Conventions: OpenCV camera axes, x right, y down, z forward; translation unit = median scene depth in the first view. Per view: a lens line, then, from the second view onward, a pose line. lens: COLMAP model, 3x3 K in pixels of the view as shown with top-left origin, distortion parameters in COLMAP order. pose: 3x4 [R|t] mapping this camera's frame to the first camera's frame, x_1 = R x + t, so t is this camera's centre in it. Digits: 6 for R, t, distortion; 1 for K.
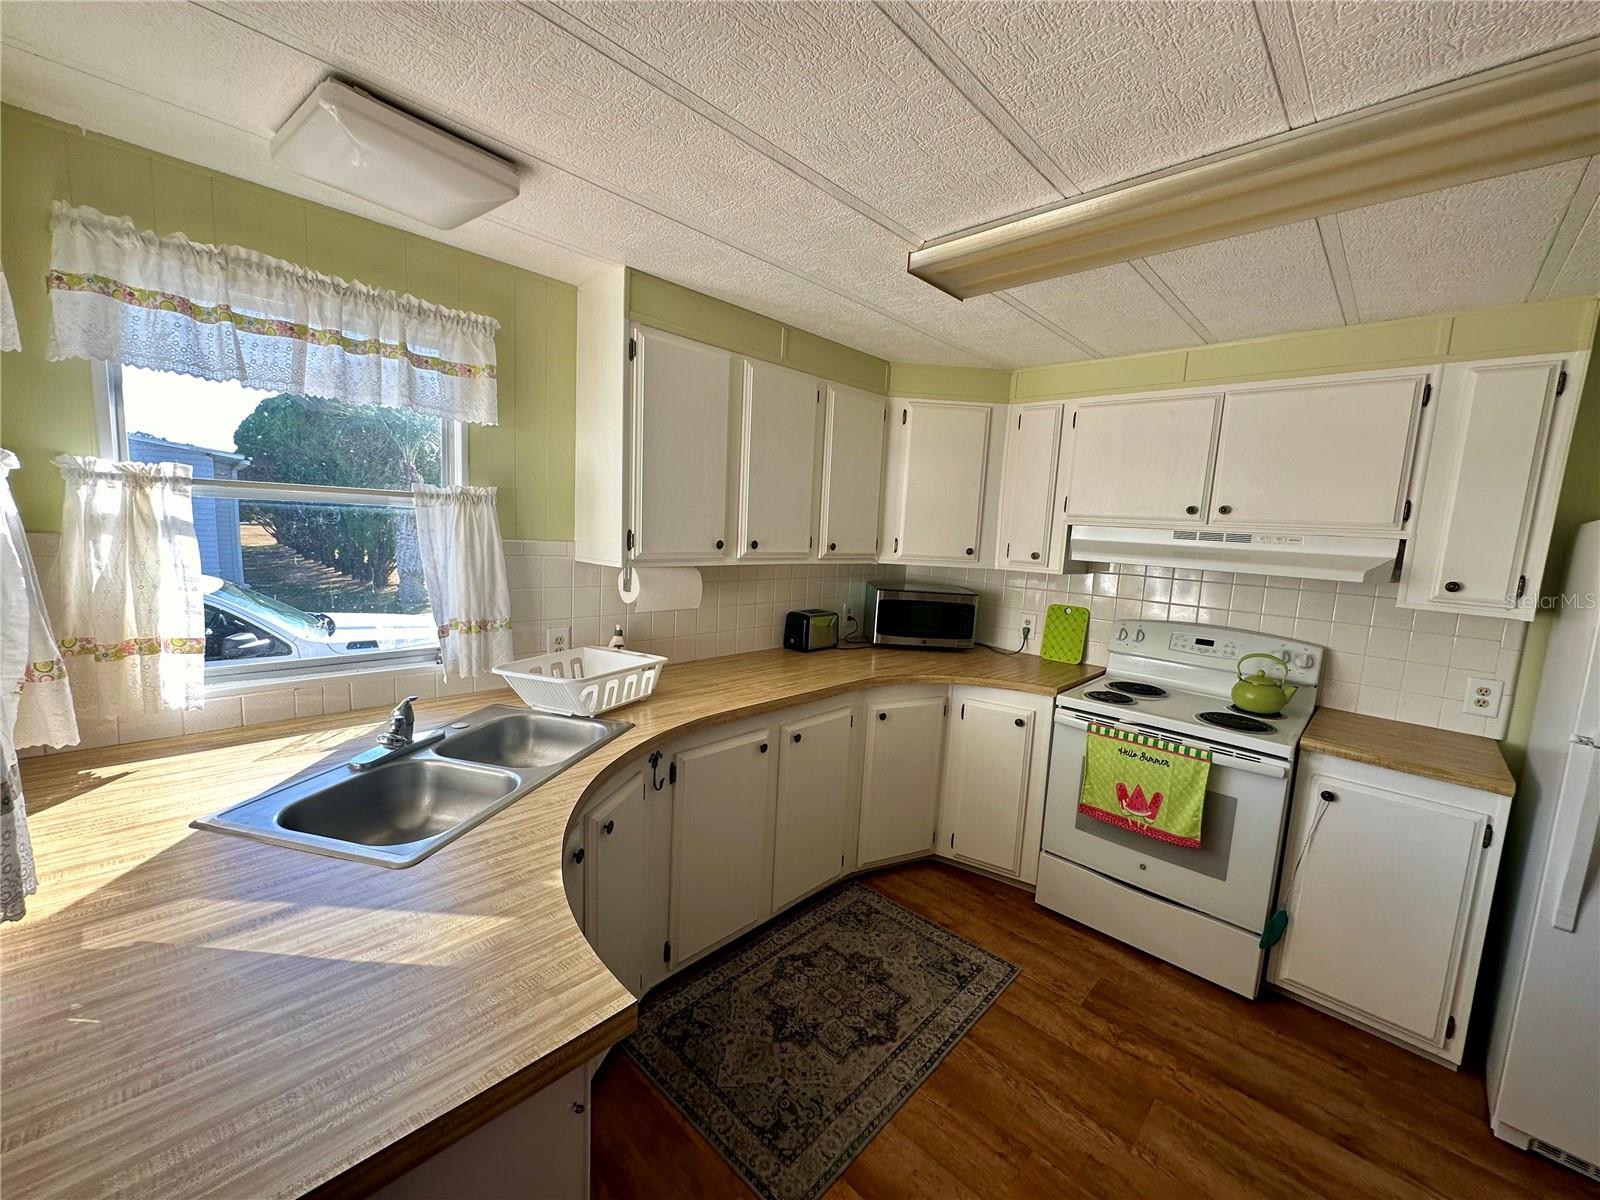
lens RADIAL K [[636.6, 0, 802.8], [0, 636.6, 604.6], [0, 0, 1]] dist [-0.003376, 0.000497]
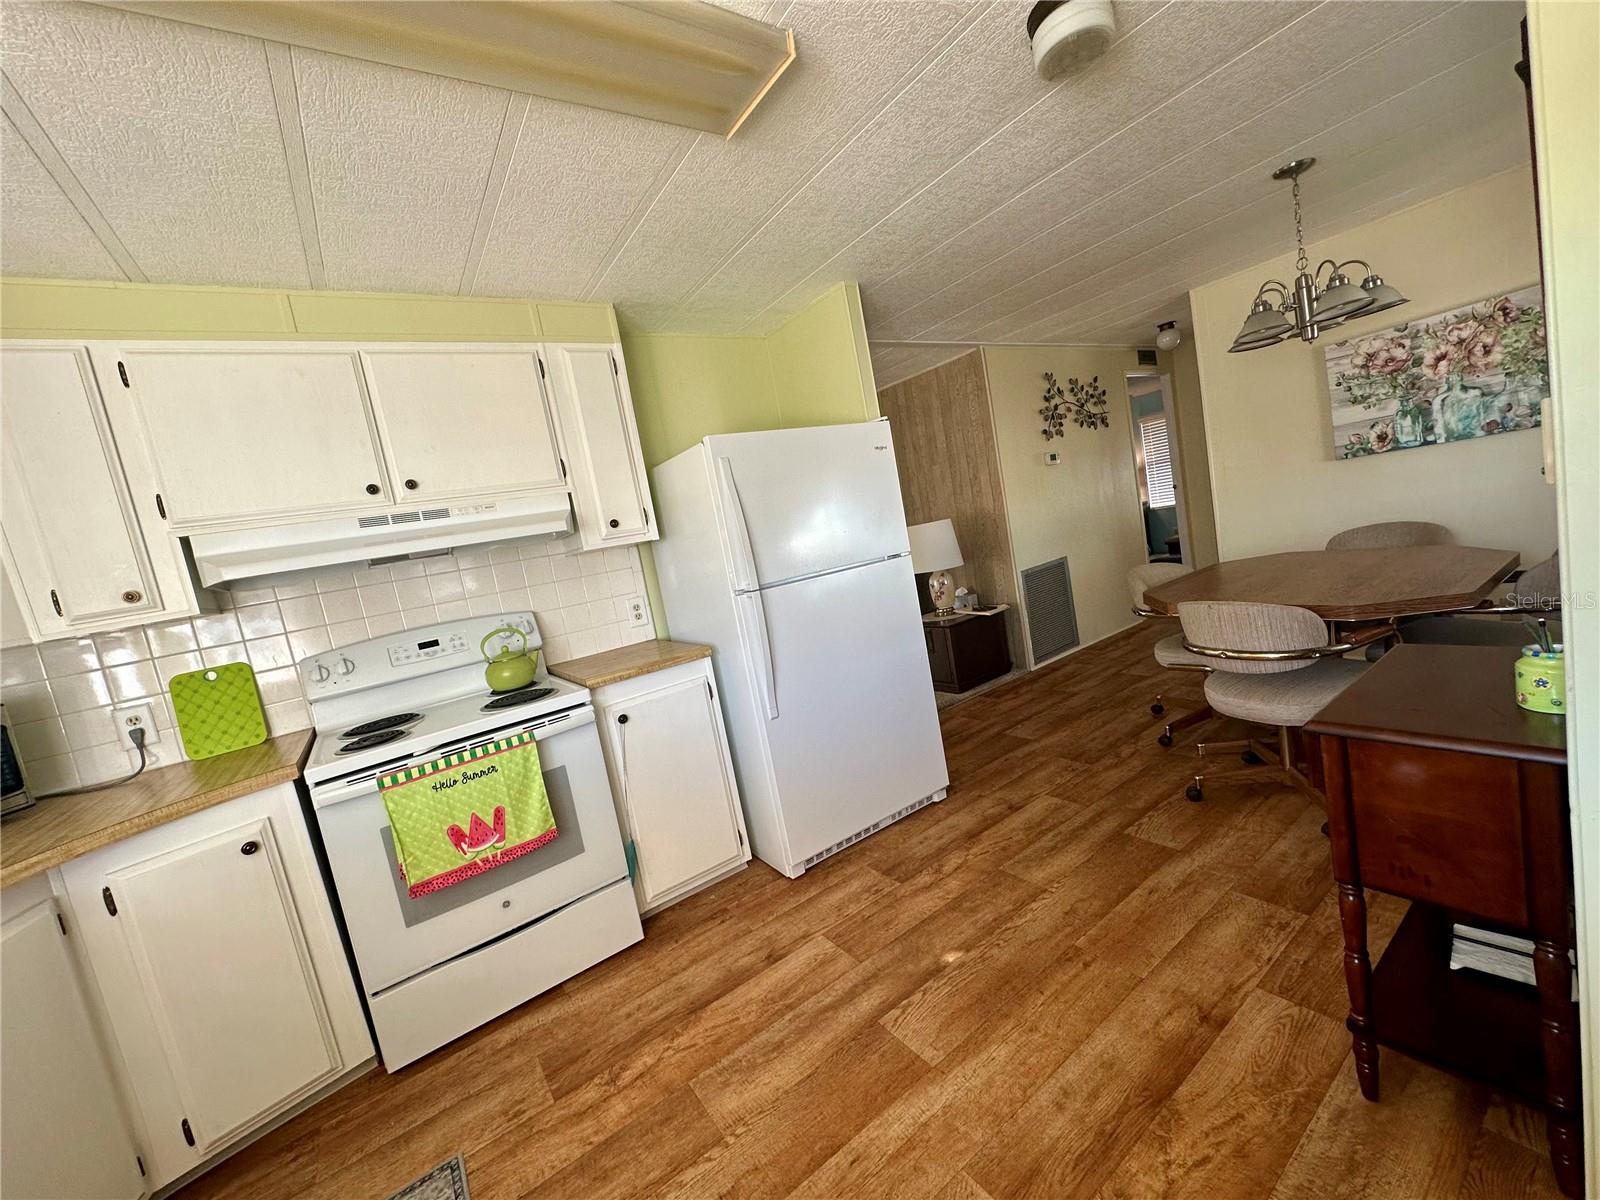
lens RADIAL K [[636.6, 0, 798.4], [0, 636.6, 601.8], [0, 0, 1]] dist [-0.003376, 0.000497]
pose [[0.193460, -0.197134, 0.961099, -0.108120], [0.310588, 0.941530, 0.130602, 0.055413], [-0.930649, 0.273240, 0.243375, 0.350280]]
